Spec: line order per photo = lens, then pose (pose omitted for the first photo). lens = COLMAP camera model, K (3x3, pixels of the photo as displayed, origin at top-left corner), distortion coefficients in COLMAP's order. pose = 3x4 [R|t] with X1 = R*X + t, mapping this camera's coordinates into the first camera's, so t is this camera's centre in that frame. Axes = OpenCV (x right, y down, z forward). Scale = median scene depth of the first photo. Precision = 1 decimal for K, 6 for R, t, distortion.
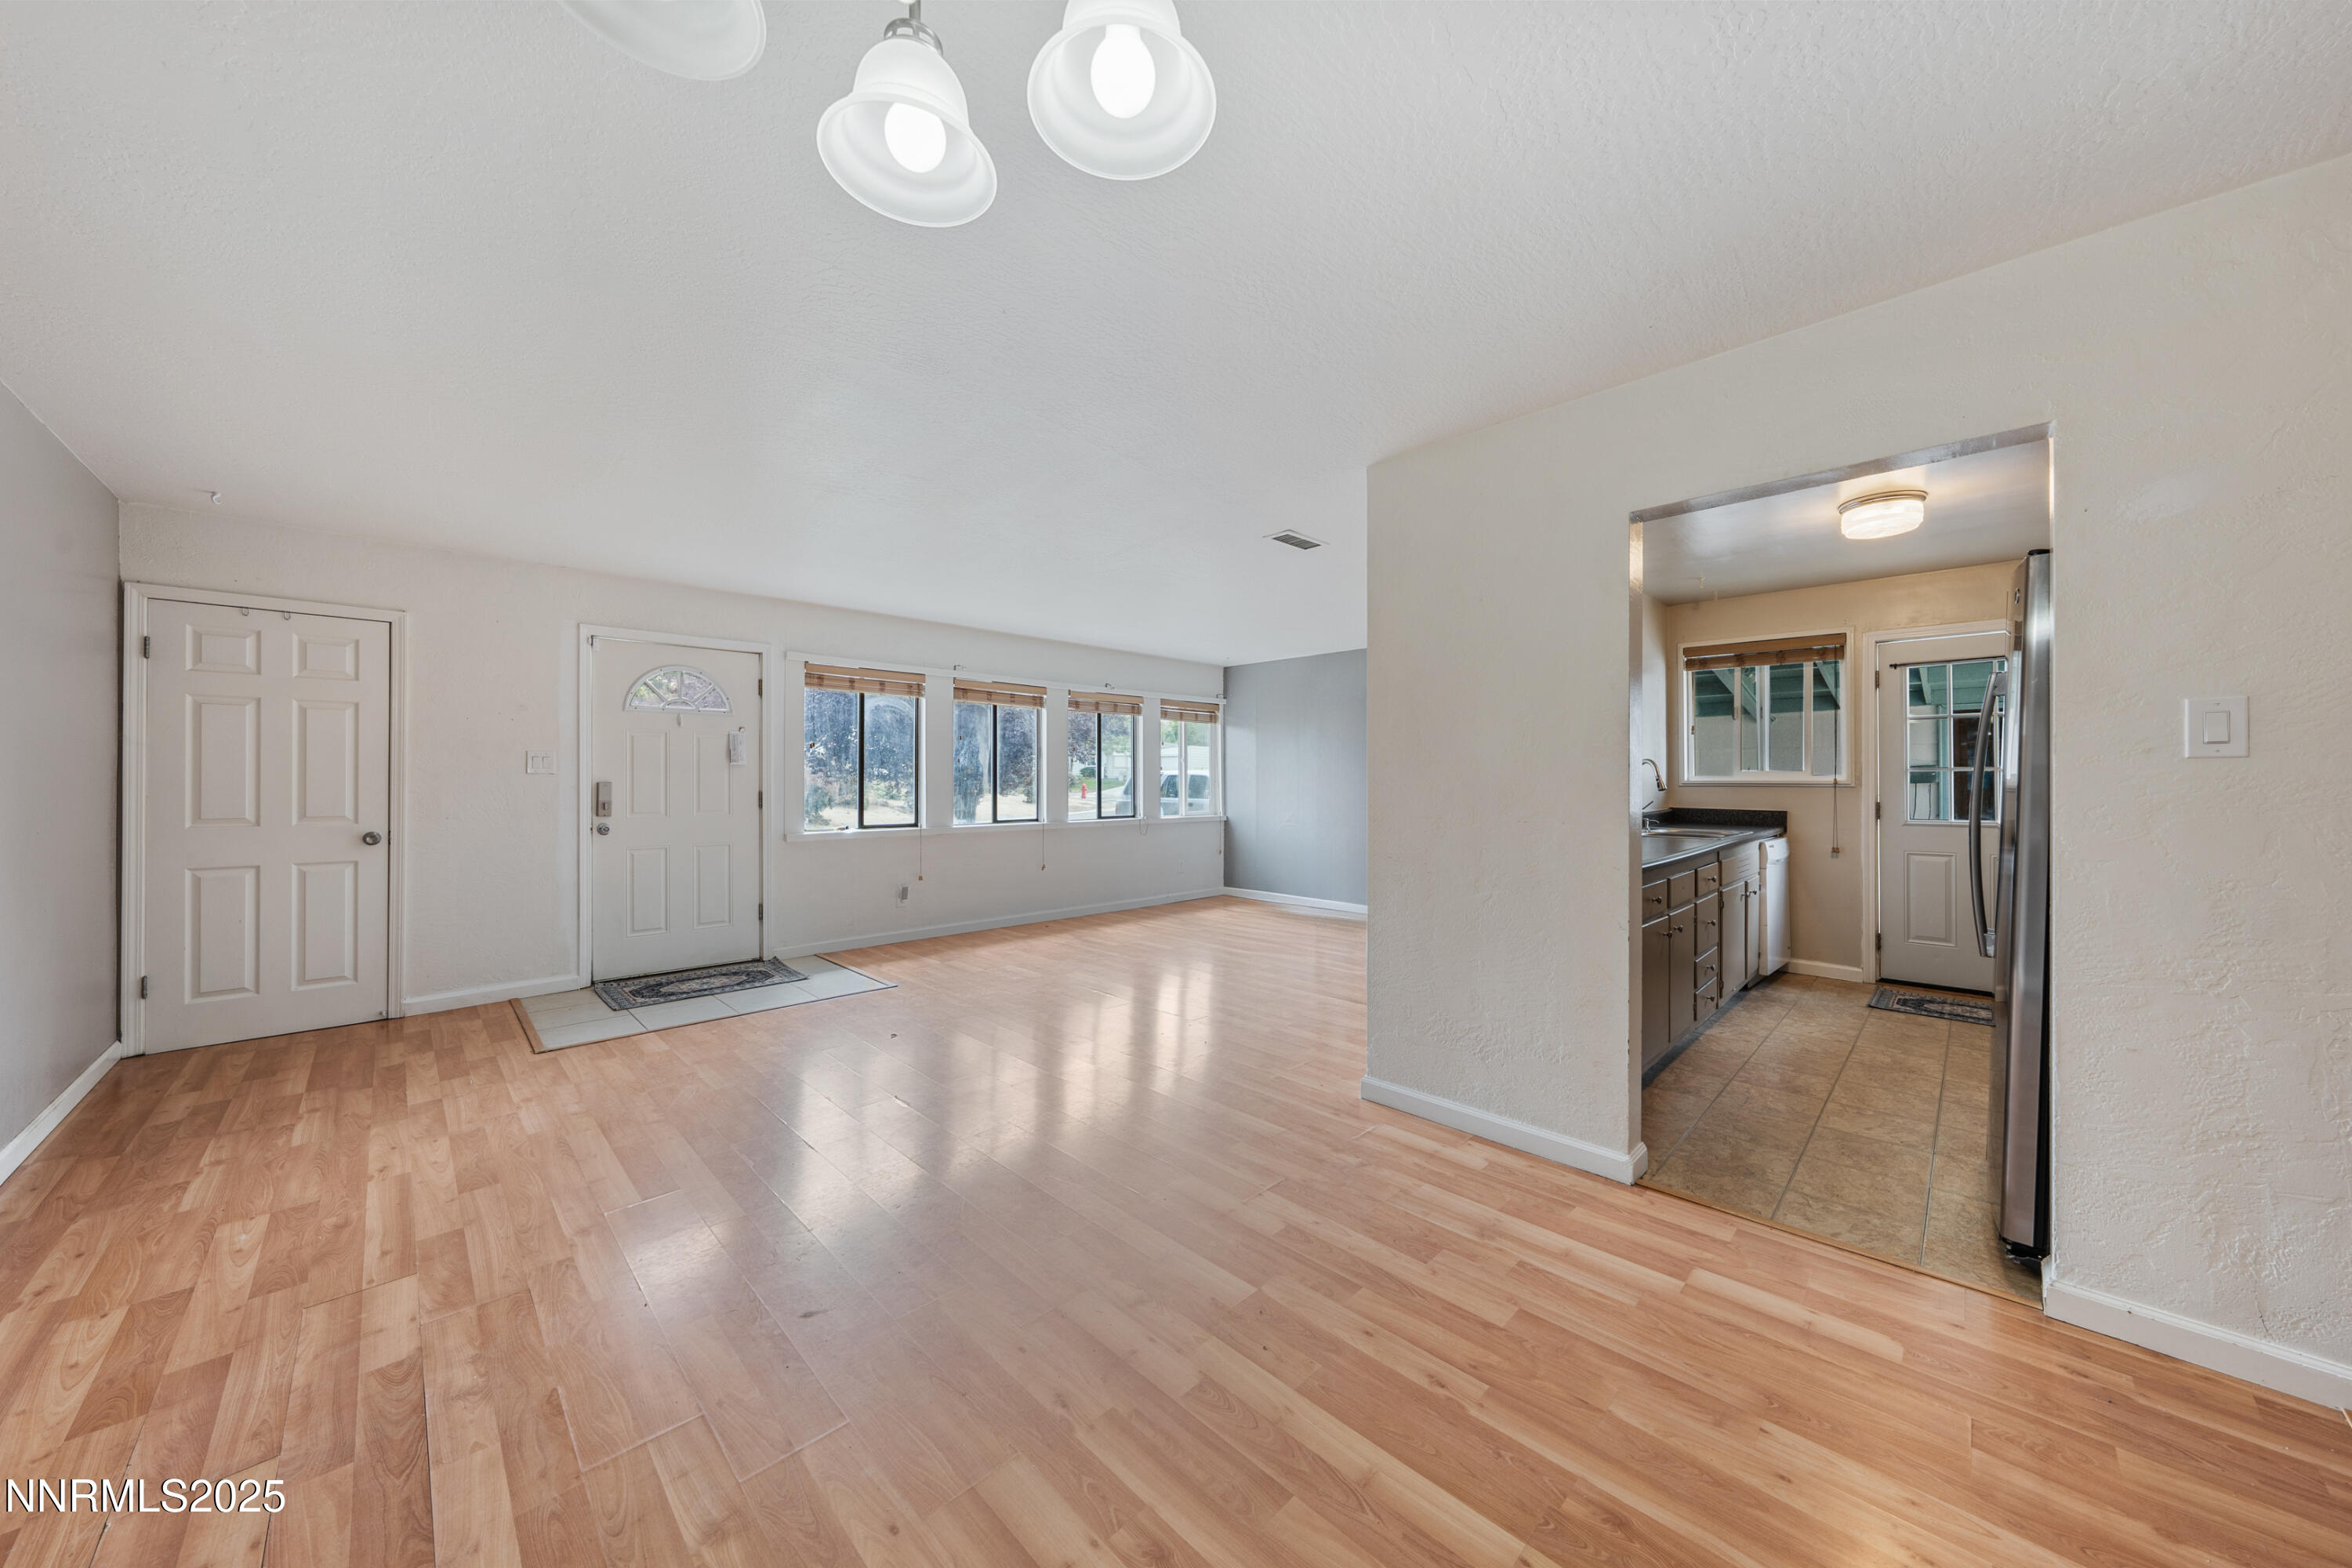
lens RADIAL K [[805.3, 0, 1173.8], [0, 805.3, 786.0], [0, 0, 1]] dist [-0.002269, -0.000045]
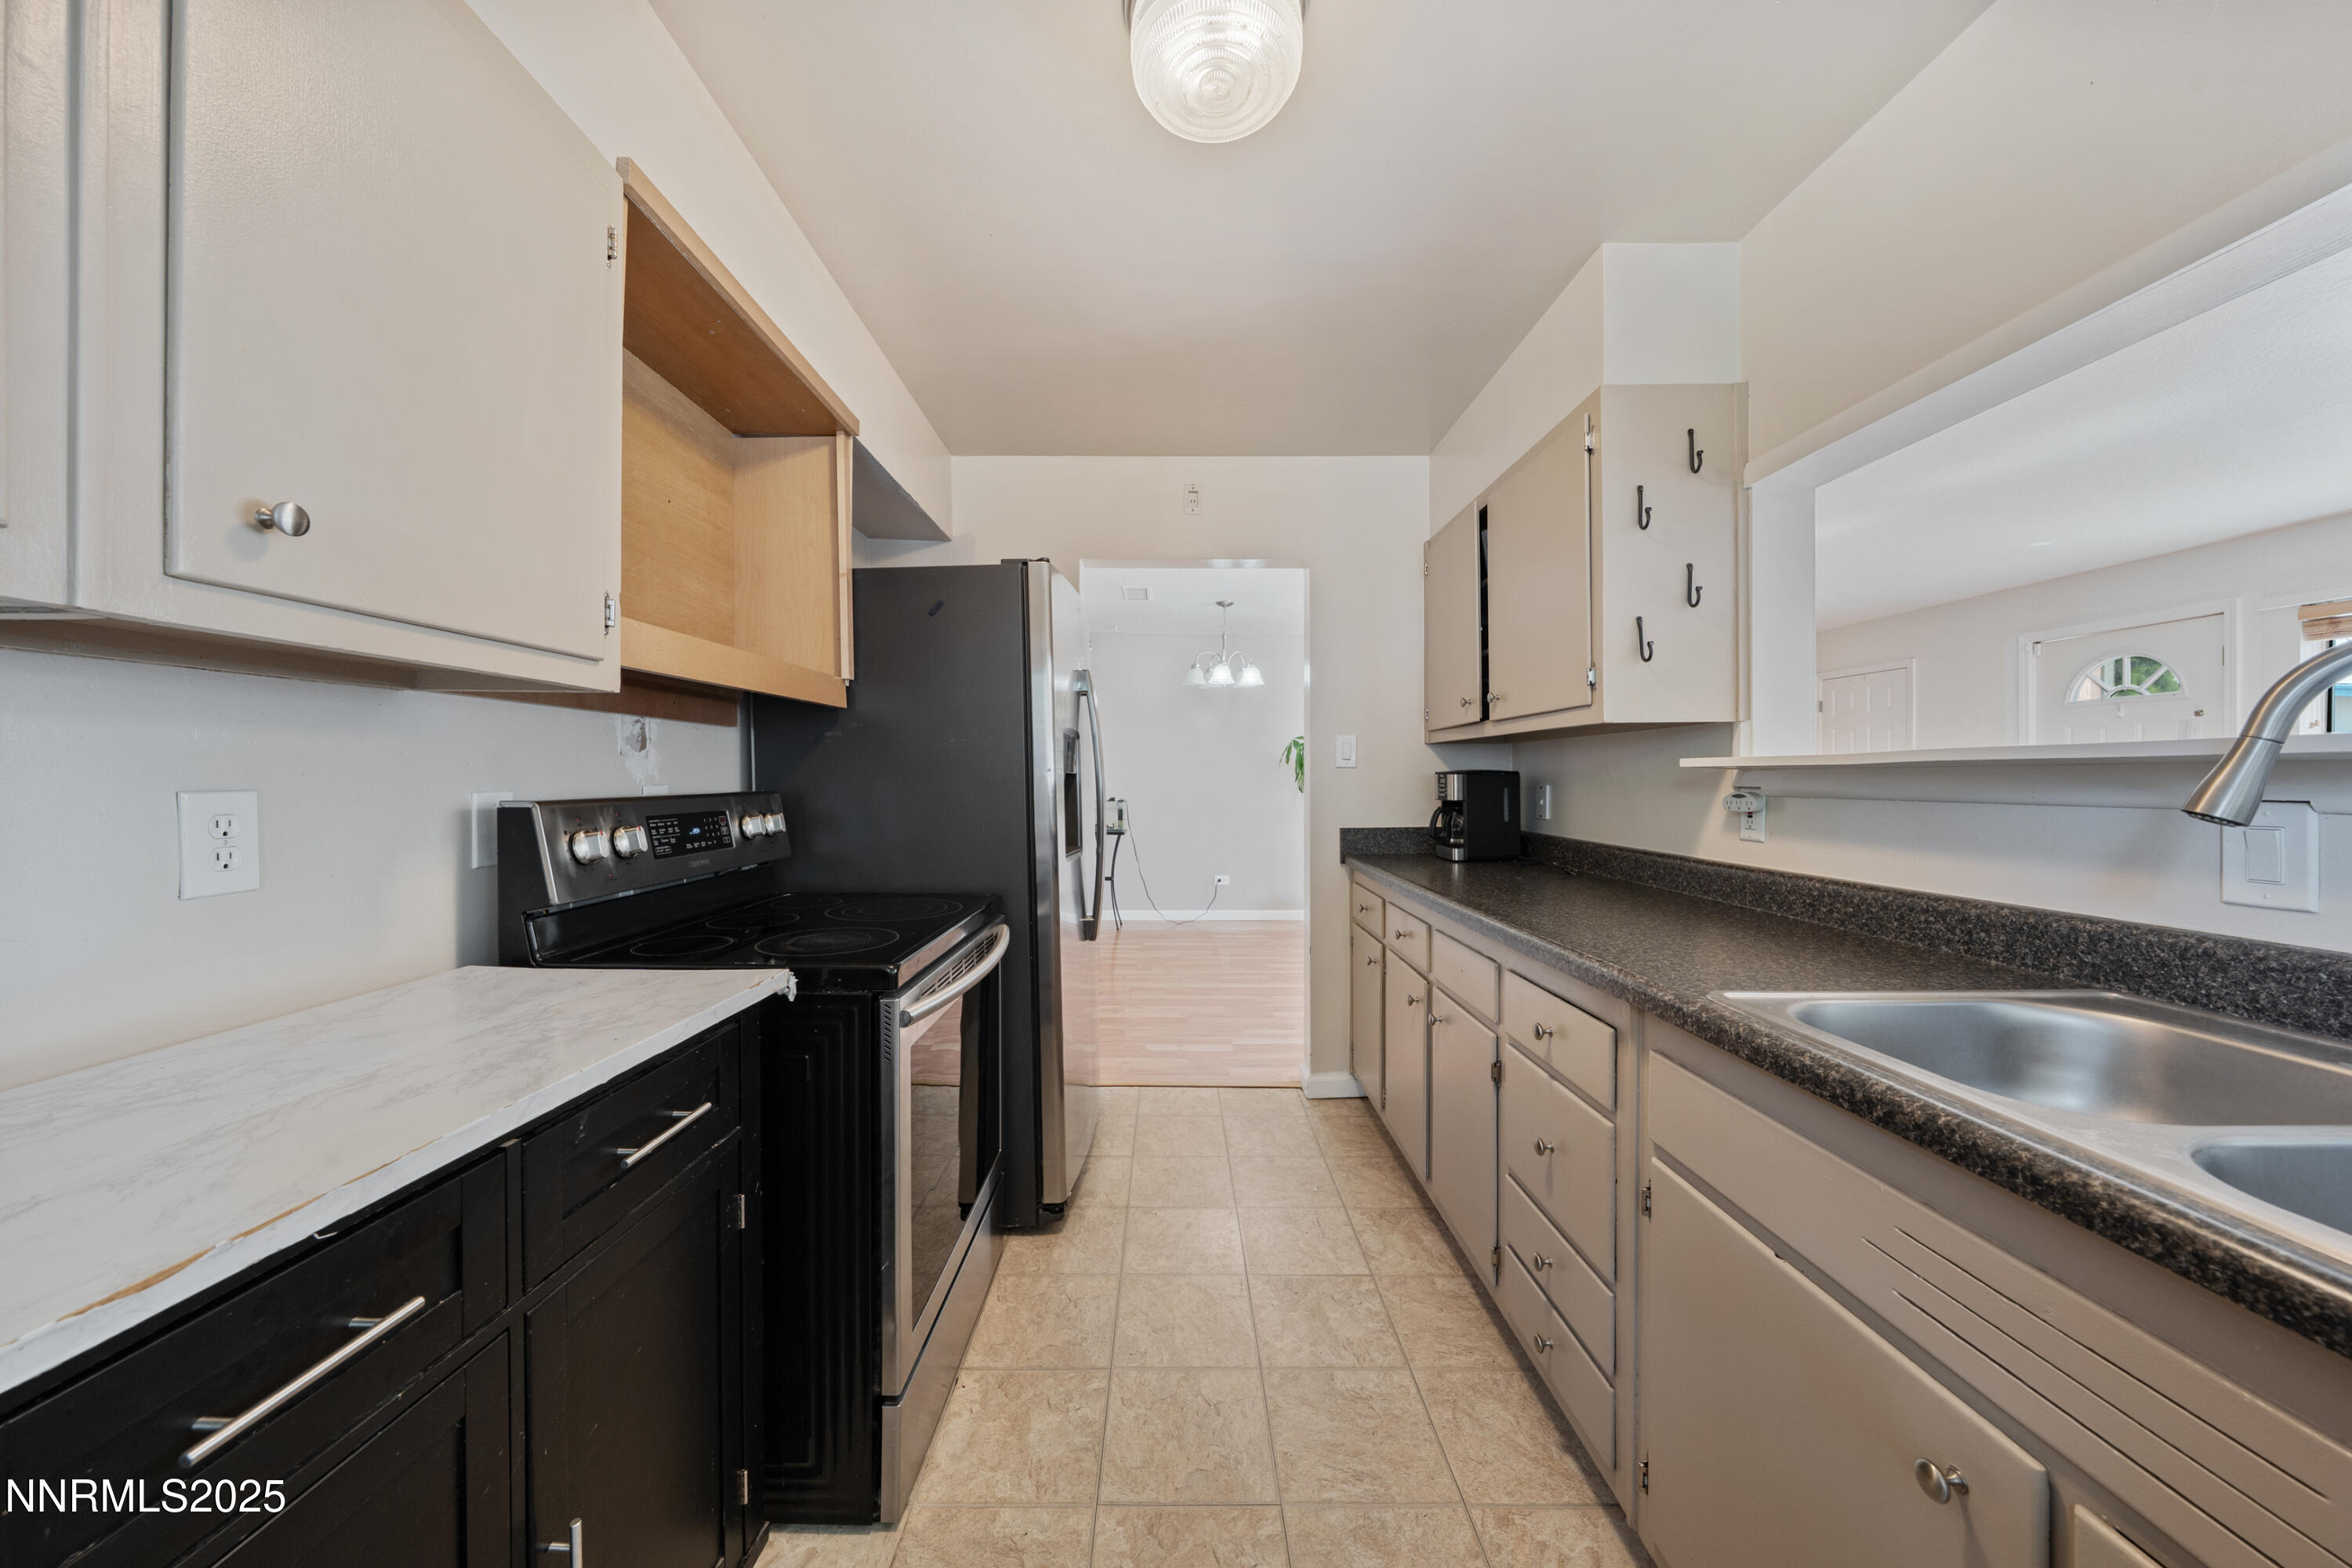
lens RADIAL K [[805.3, 0, 1178.0], [0, 805.3, 778.8], [0, 0, 1]] dist [-0.002269, -0.000045]
pose [[-0.702399, 0.002484, -0.711779, 1.097257], [-0.002295, 0.999981, 0.005755, -0.006164], [0.711780, 0.005676, -0.702380, 1.184040]]
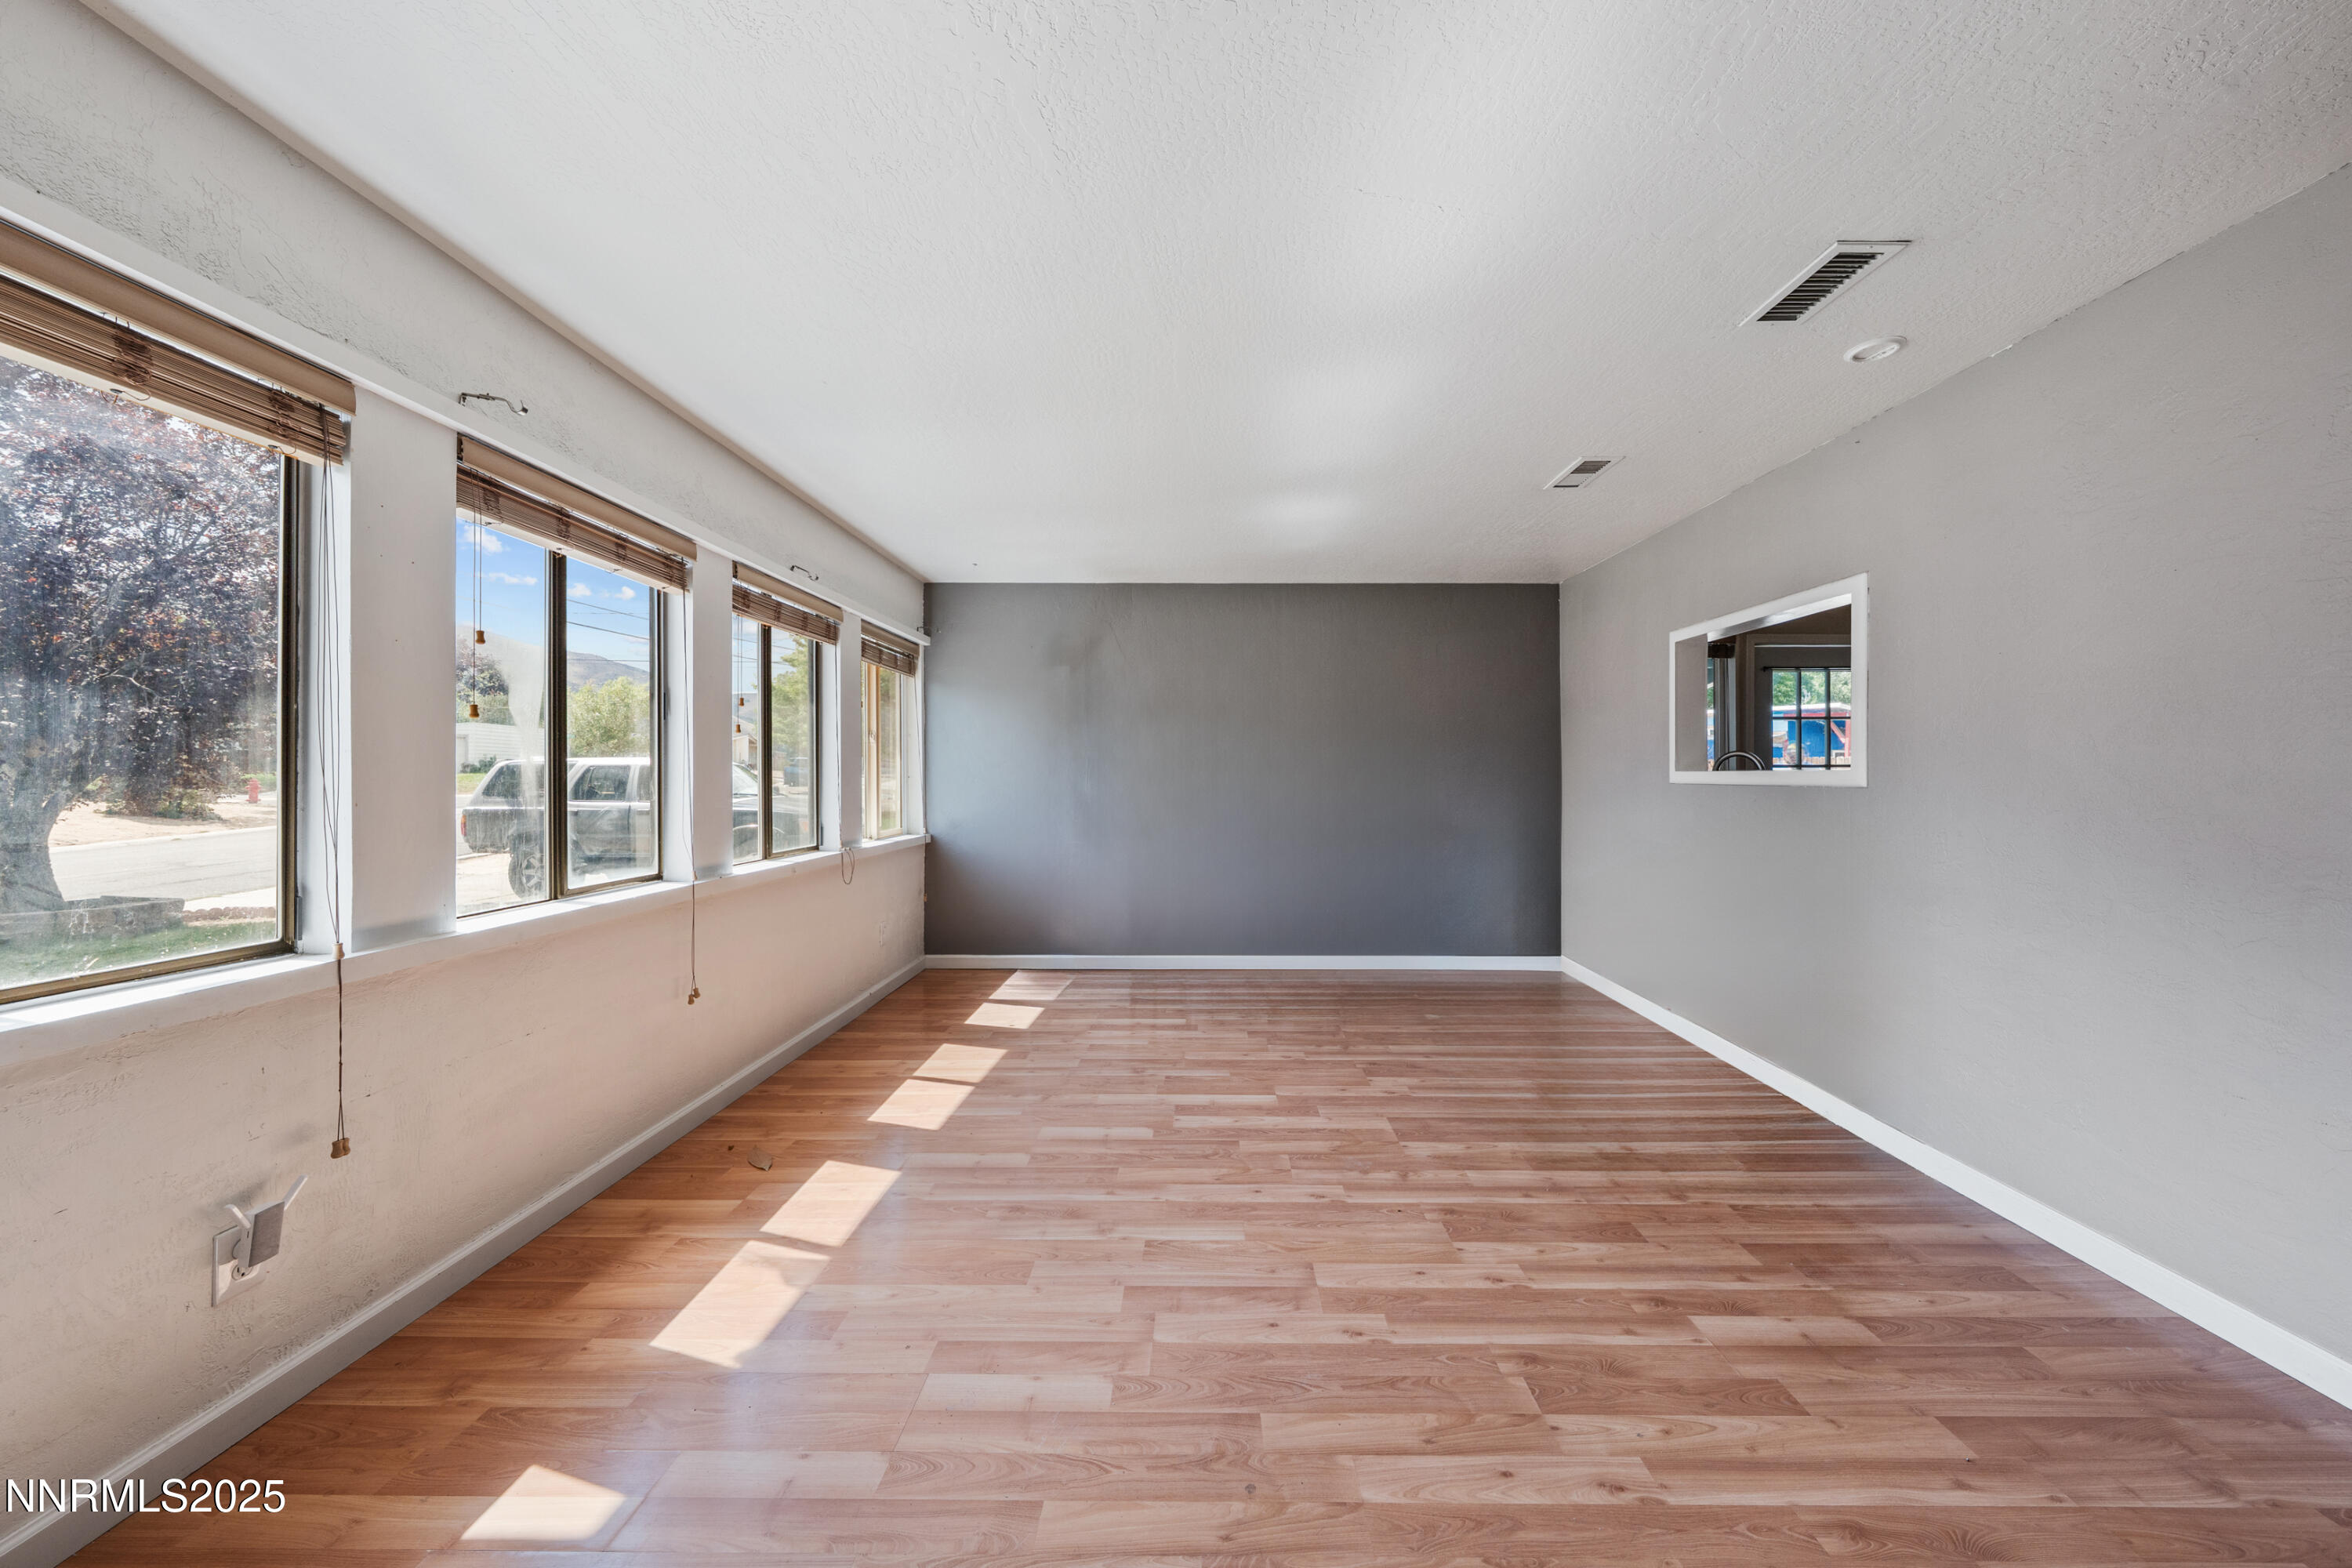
lens RADIAL K [[805.3, 0, 1204.6], [0, 805.3, 774.8], [0, 0, 1]] dist [-0.002269, -0.000045]
pose [[0.697751, 0.000636, 0.716340, -0.500866], [0.002471, 0.999992, -0.003295, -0.009643], [-0.716336, 0.004069, 0.697743, 1.011234]]
